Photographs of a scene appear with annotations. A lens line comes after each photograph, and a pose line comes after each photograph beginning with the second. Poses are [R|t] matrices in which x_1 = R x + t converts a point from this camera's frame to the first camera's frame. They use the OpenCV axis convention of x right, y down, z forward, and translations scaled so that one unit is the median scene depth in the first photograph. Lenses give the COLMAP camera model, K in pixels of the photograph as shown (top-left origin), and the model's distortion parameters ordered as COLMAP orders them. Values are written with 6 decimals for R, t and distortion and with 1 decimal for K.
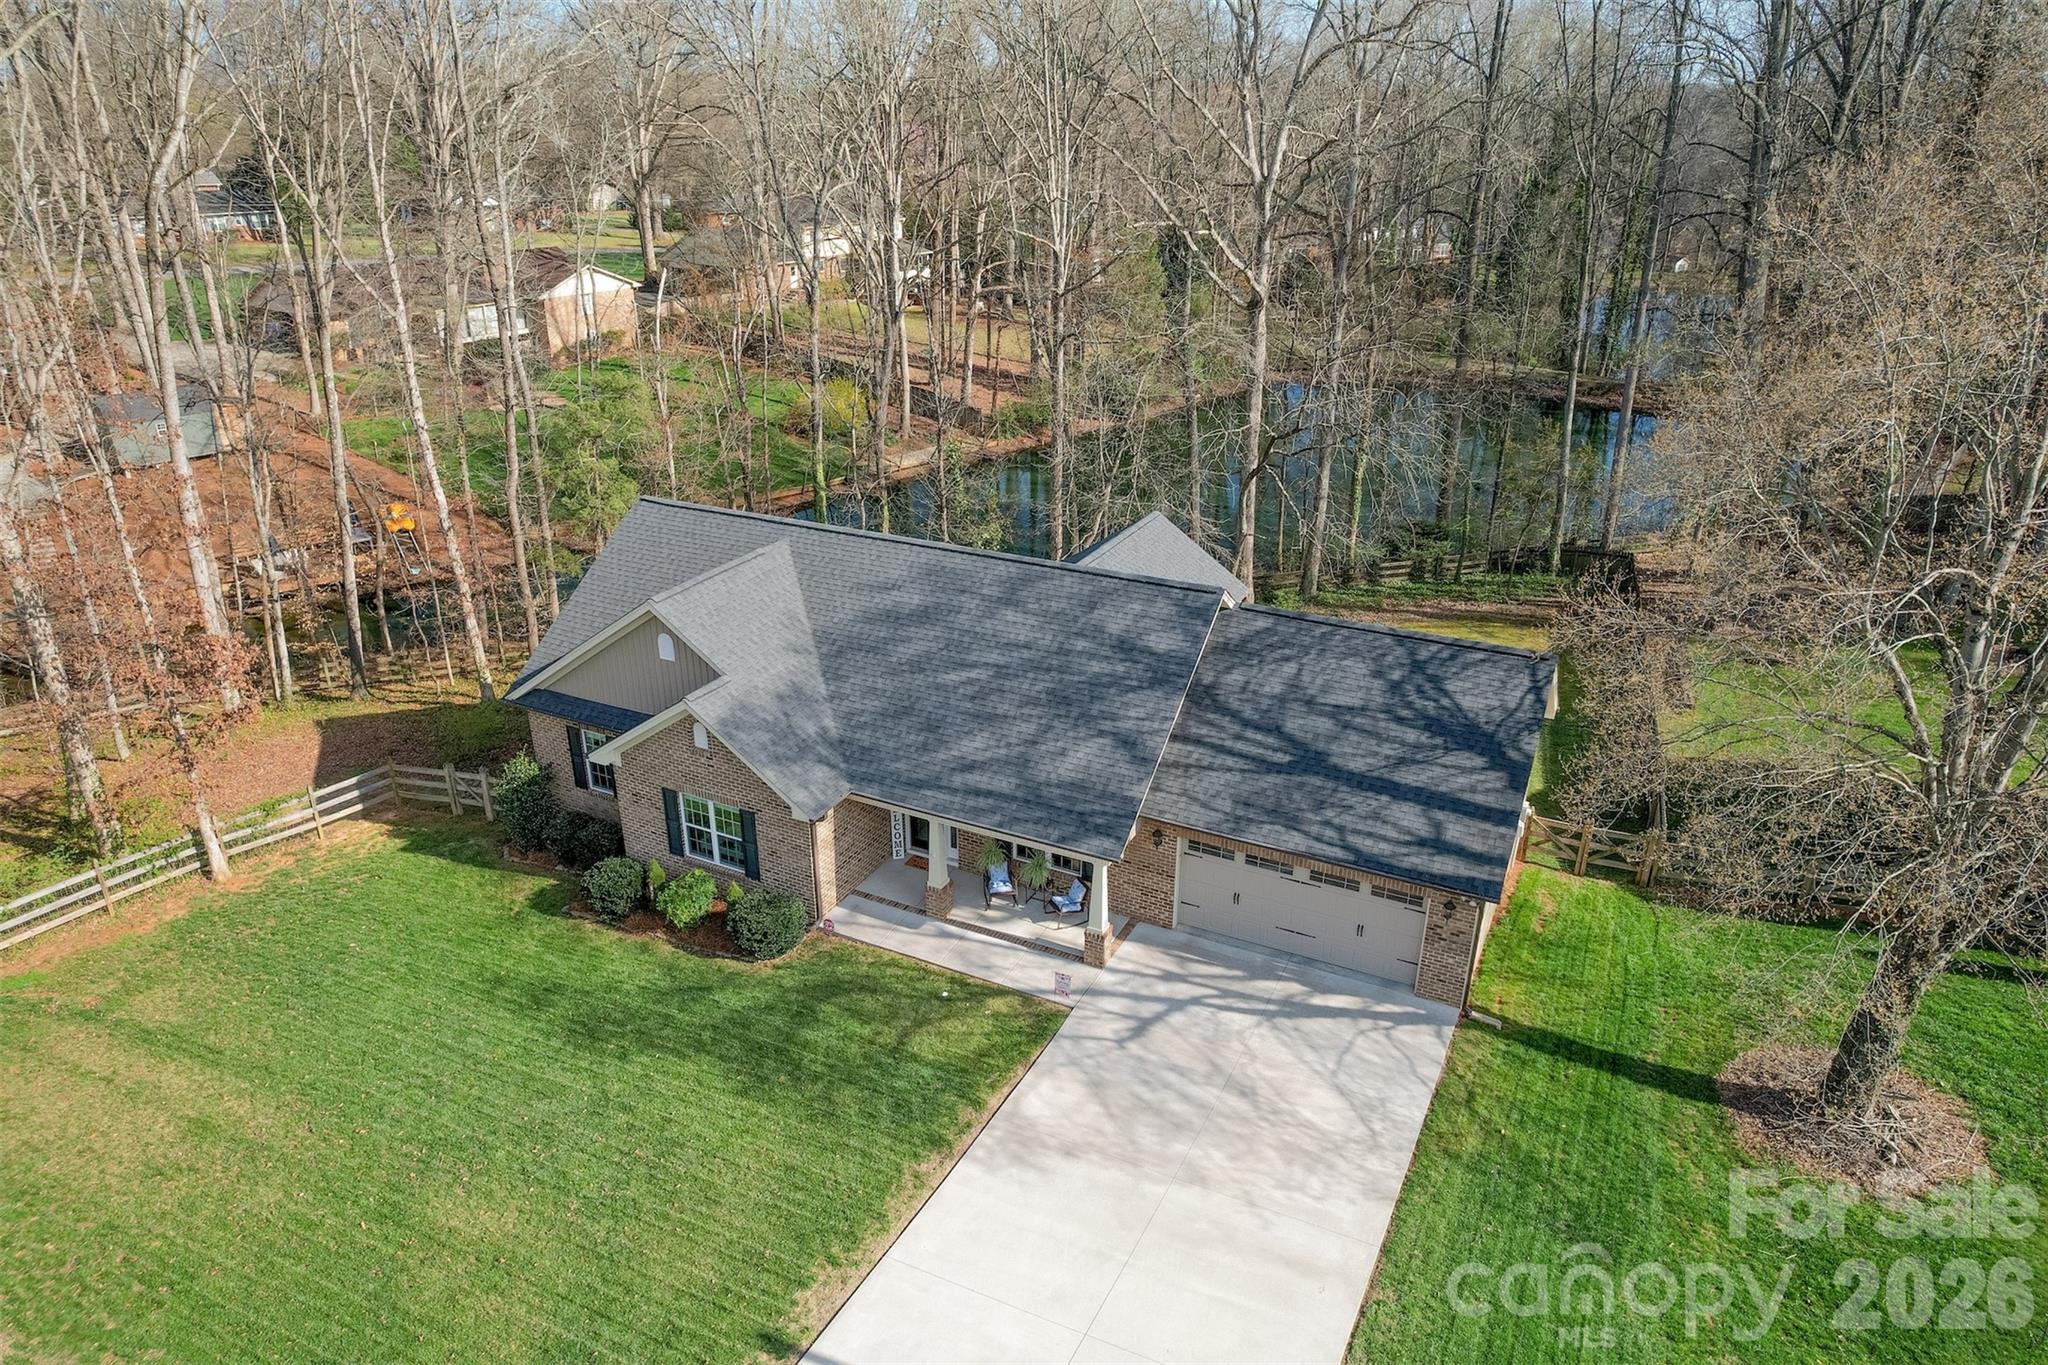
lens RADIAL K [[1316.8, 0, 1024.0], [0, 1316.8, 682.5], [0, 0, 1]] dist [-0.034517, 0.002360]
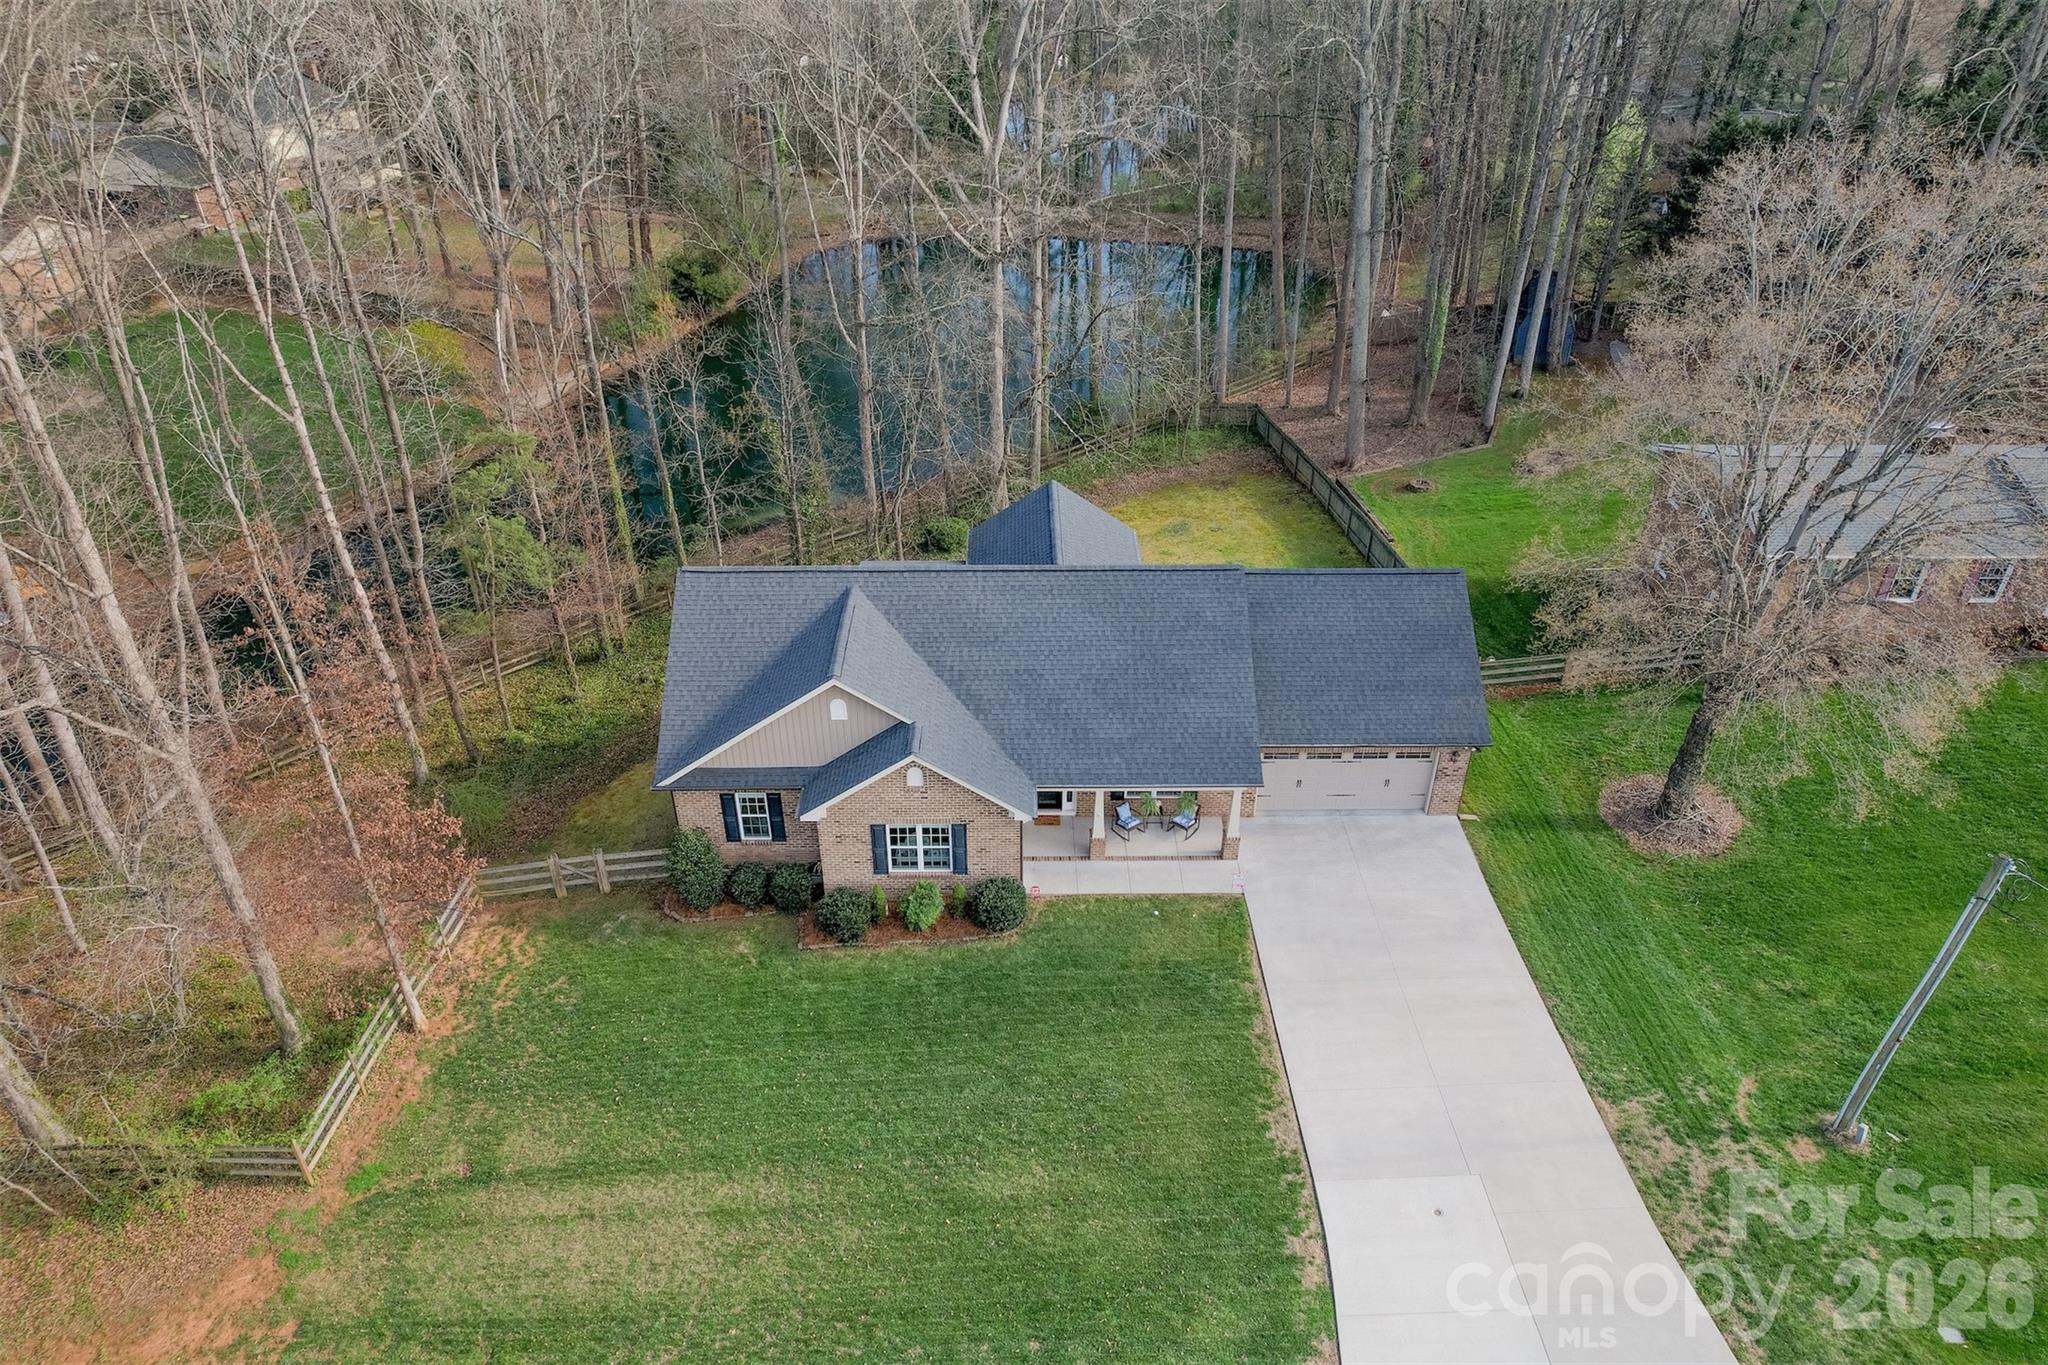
lens RADIAL K [[1316.8, 0, 1024.0], [0, 1316.8, 682.5], [0, 0, 1]] dist [-0.034517, 0.002360]
pose [[0.889574, -0.246296, 0.384702, -0.640041], [0.186908, 0.964717, 0.185435, -0.266830], [-0.416800, -0.093054, 0.904223, -0.145628]]
